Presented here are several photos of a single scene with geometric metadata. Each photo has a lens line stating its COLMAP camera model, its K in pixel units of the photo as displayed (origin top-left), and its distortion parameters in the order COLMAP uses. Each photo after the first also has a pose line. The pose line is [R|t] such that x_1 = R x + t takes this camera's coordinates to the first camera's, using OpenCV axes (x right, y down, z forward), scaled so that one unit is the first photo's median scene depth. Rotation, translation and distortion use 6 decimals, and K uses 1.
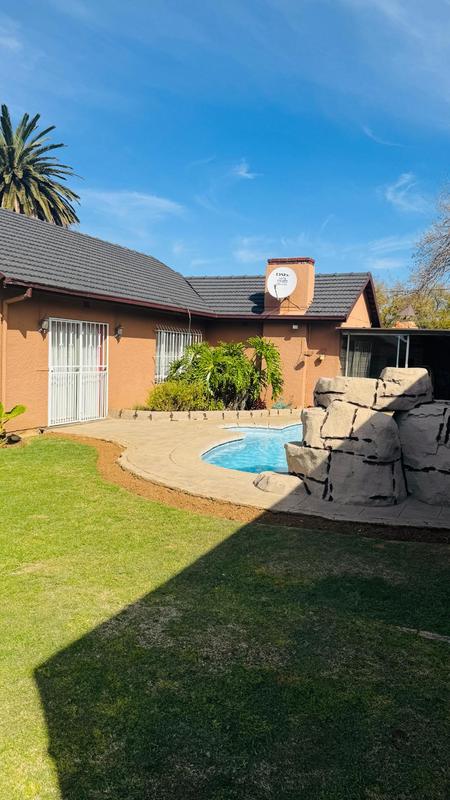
lens RADIAL K [[533.5, 0, 224.5], [0, 533.5, 366.2], [0, 0, 1]] dist [0.049023, -0.001568]
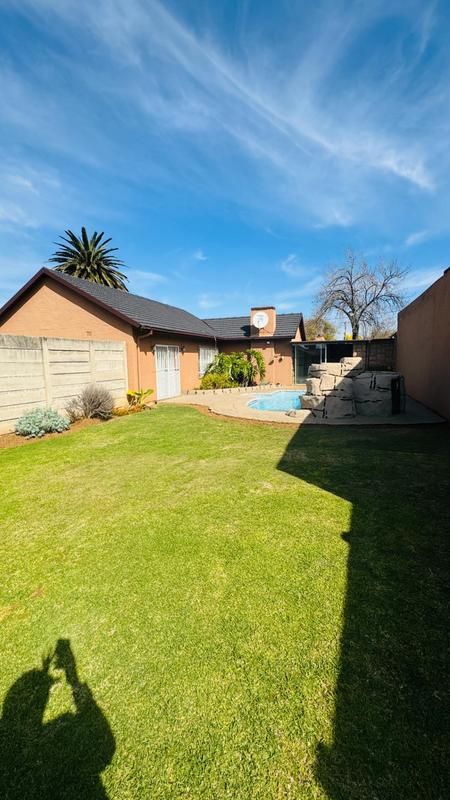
lens RADIAL K [[308.2, 0, 215.0], [0, 308.2, 377.4], [0, 0, 1]] dist [-0.000270, 0.000165]
pose [[0.995845, -0.062752, 0.065989, -0.142392], [0.060805, 0.997665, 0.031106, 0.005457], [-0.067787, -0.026964, 0.997335, -0.102076]]
